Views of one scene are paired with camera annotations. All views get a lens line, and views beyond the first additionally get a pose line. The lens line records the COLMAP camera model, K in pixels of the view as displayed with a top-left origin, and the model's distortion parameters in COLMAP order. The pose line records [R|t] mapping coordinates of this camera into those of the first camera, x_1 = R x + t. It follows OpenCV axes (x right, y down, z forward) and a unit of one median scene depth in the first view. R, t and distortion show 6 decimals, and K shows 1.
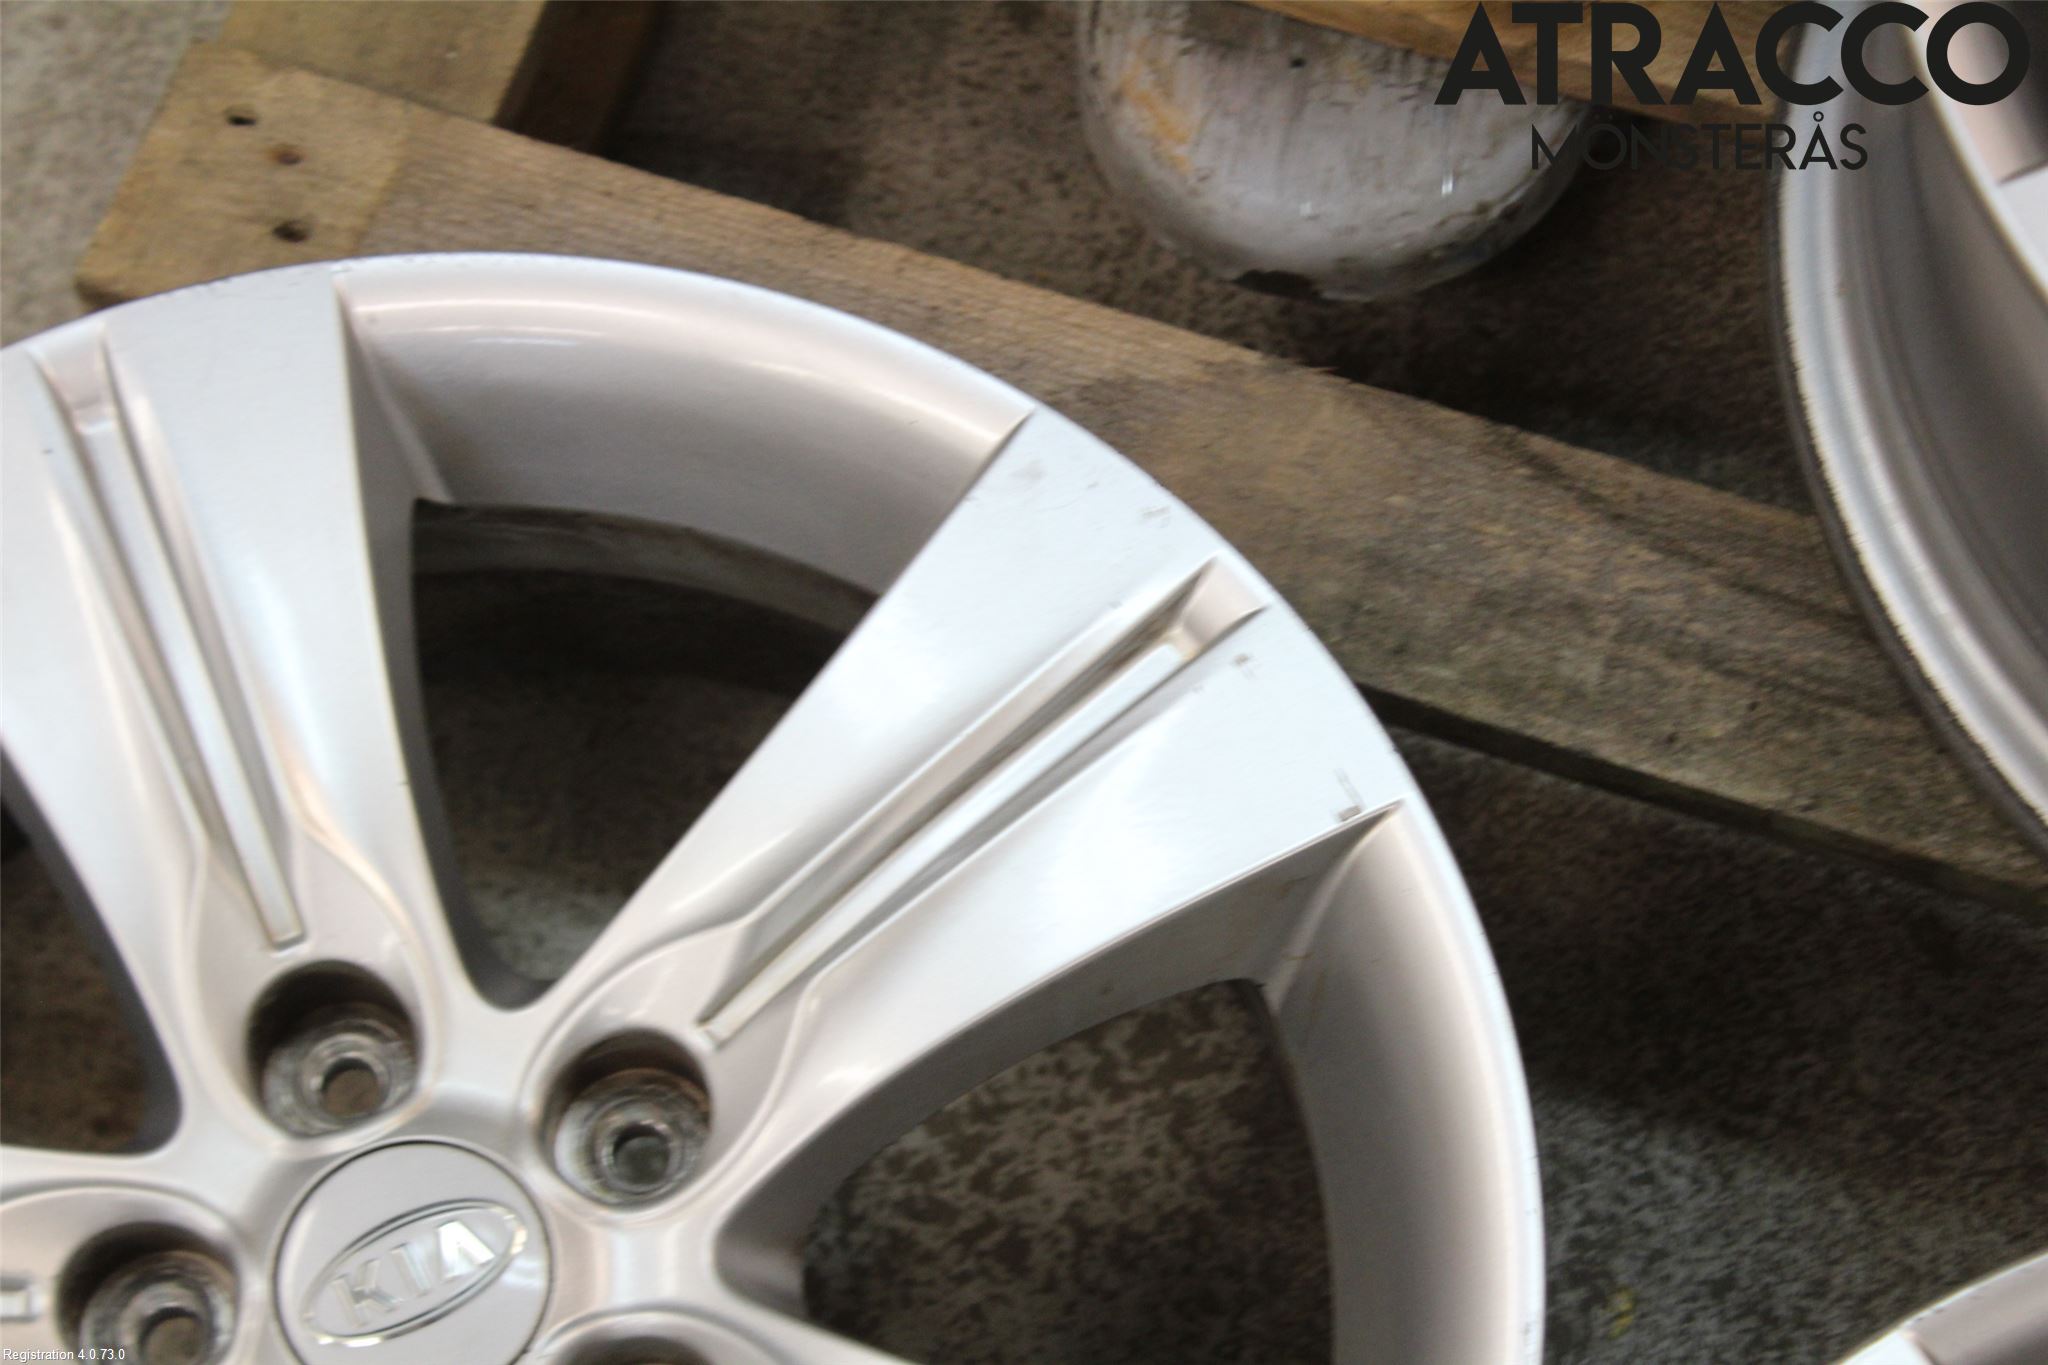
lens RADIAL K [[4877.9, 0, 878.1], [0, 4877.9, 720.1], [0, 0, 1]] dist [0.096134, 0.000000]
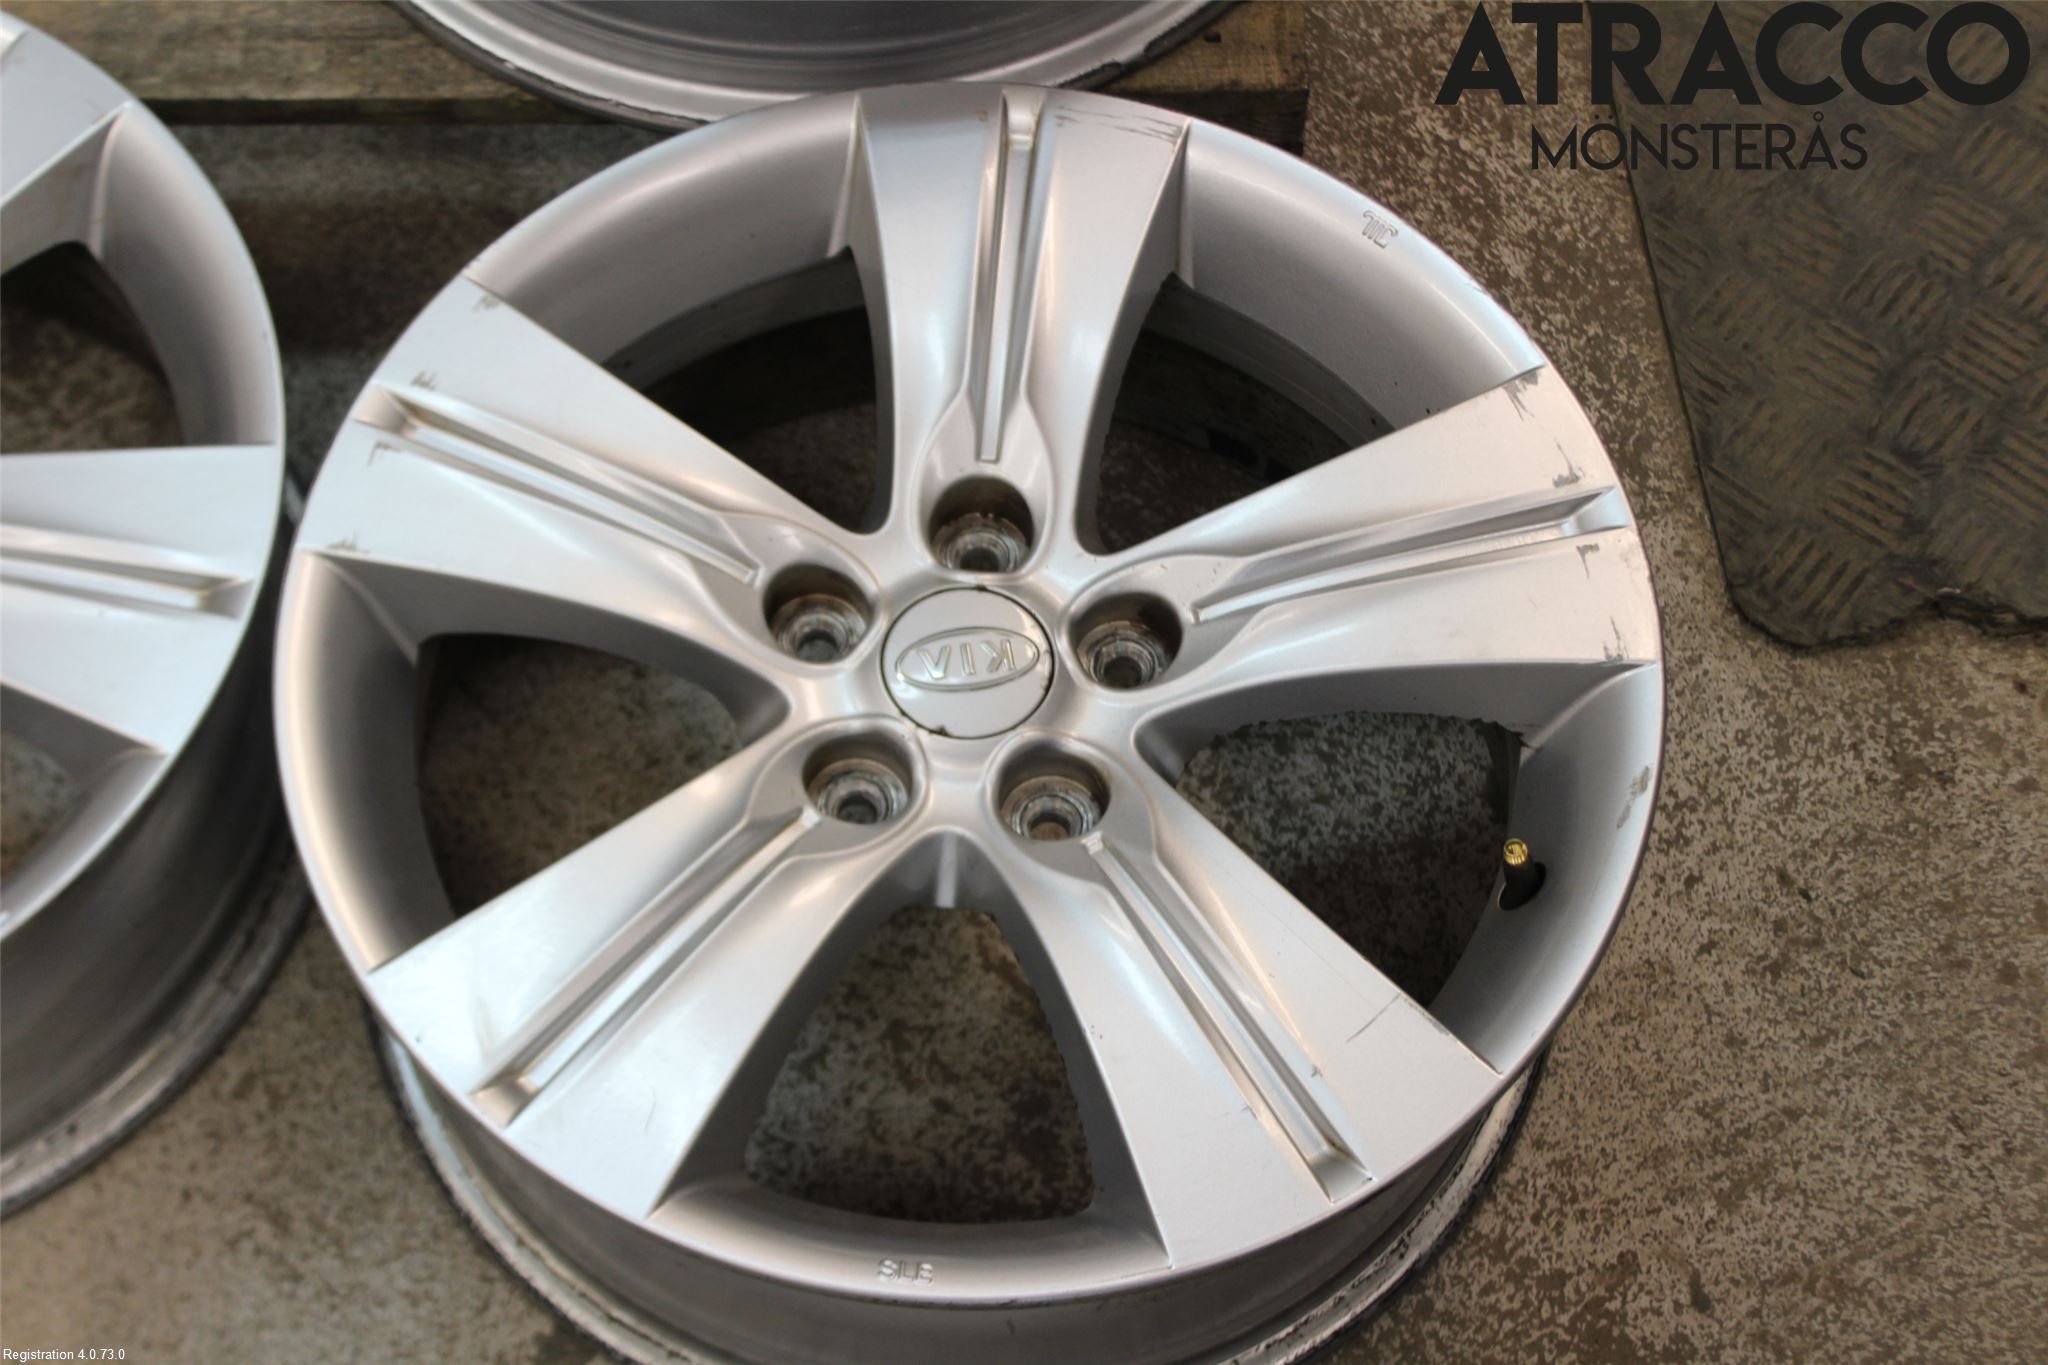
lens RADIAL K [[3436.8, 0, 920.3], [0, 3436.8, 732.5], [0, 0, 1]] dist [-0.009830, 0.000000]
pose [[0.932635, -0.281503, 0.225718, 0.029271], [0.297624, 0.953838, -0.040169, 0.332703], [-0.203991, 0.104642, 0.973364, -0.208241]]
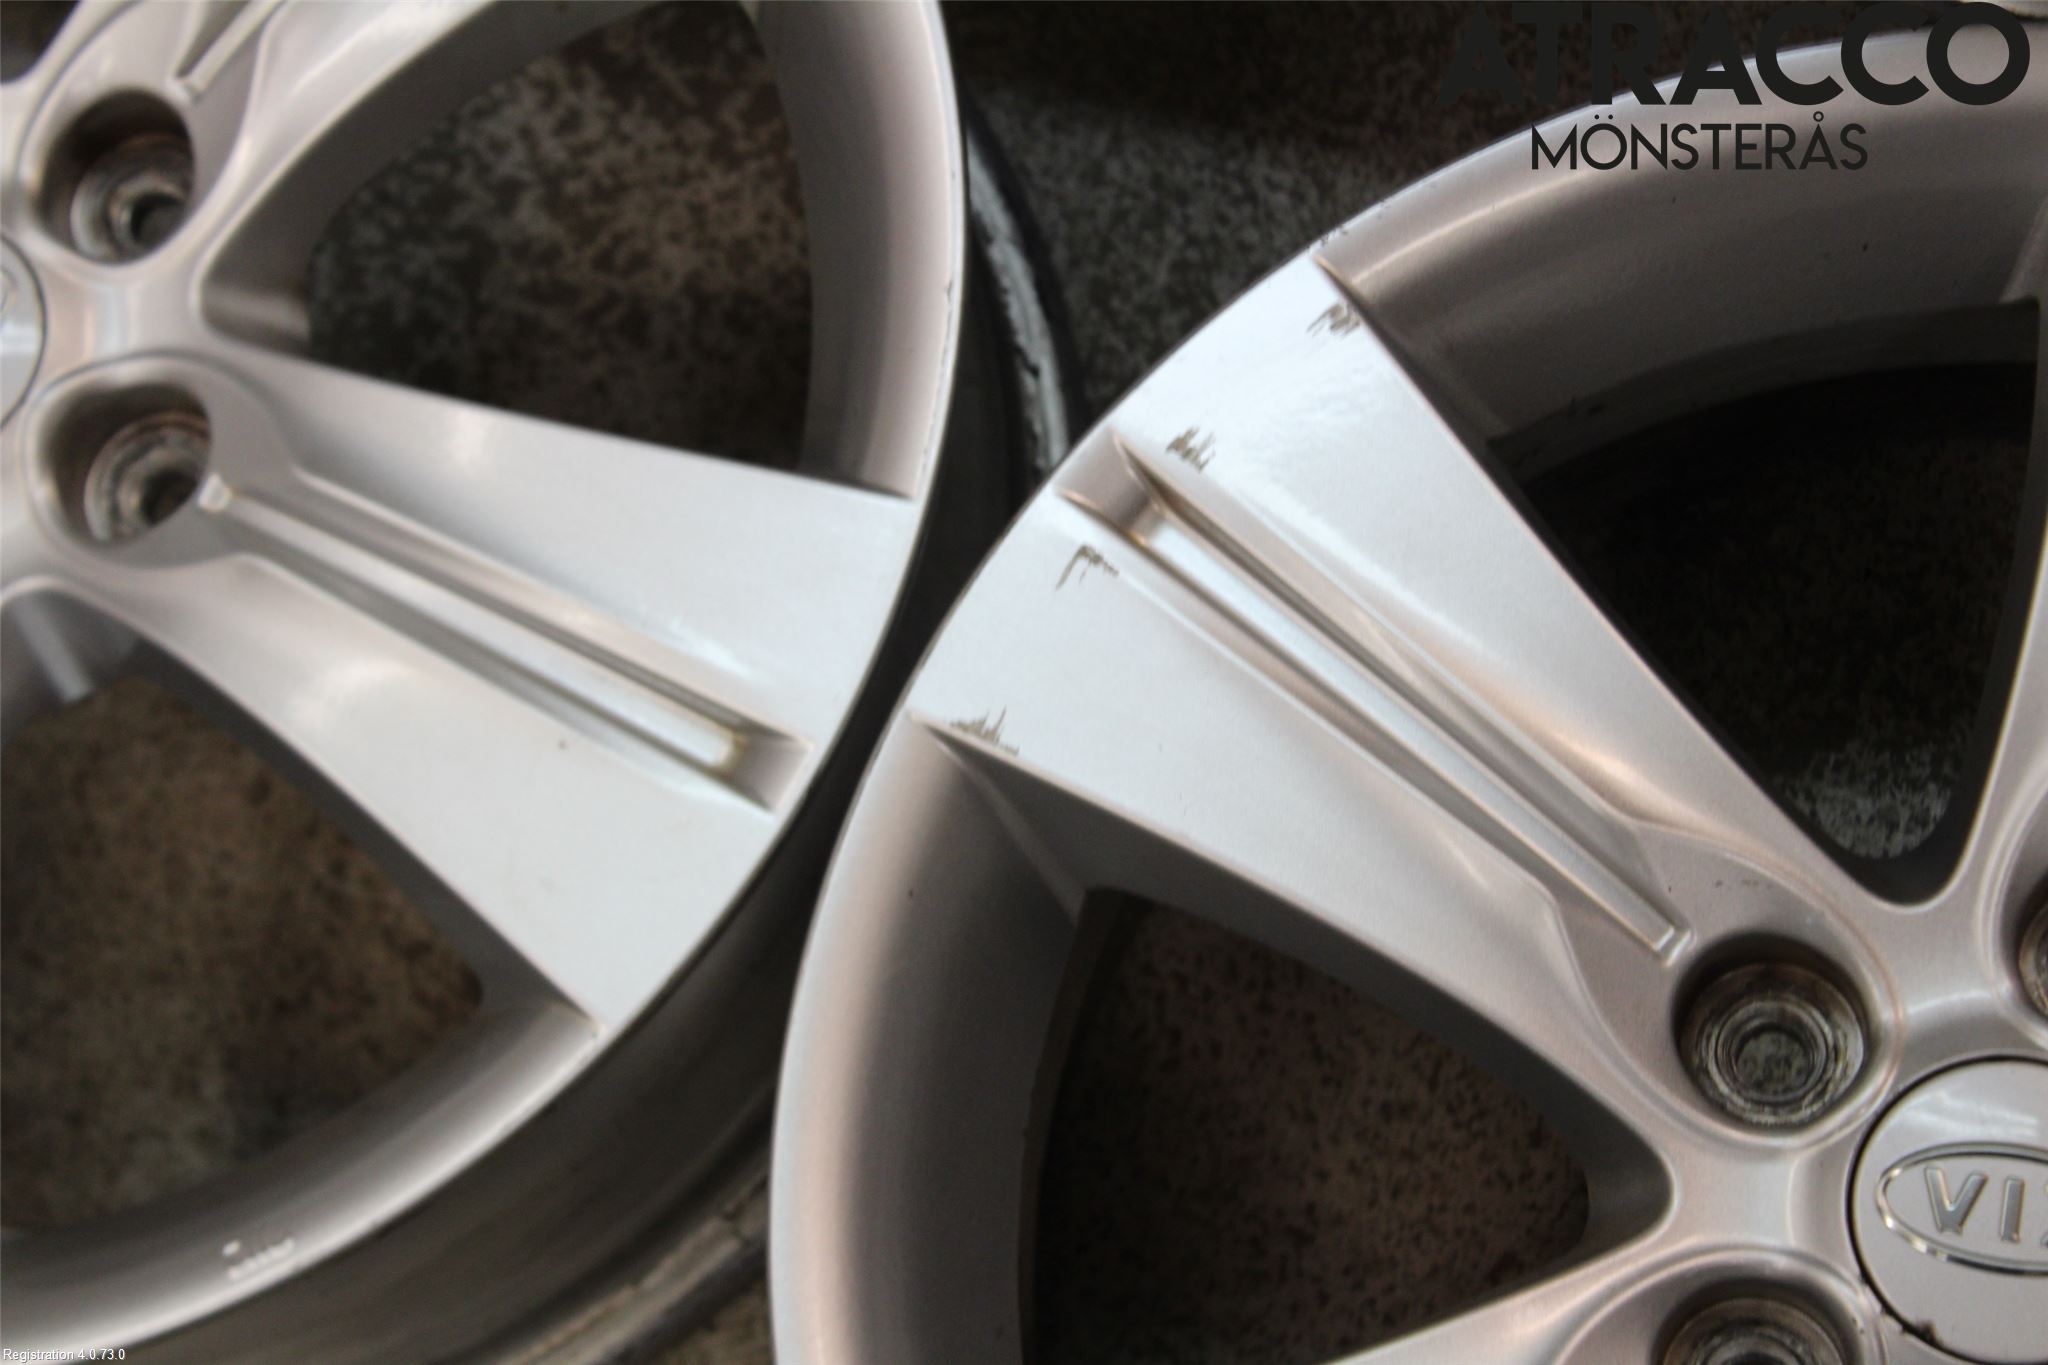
lens RADIAL K [[4877.9, 0, 933.0], [0, 4877.9, 722.7], [0, 0, 1]] dist [0.096134, 0.000000]
pose [[0.992202, -0.074357, -0.100031, 0.195000], [0.085385, 0.990156, 0.110911, 0.088221], [0.090799, -0.118587, 0.988783, -0.007056]]
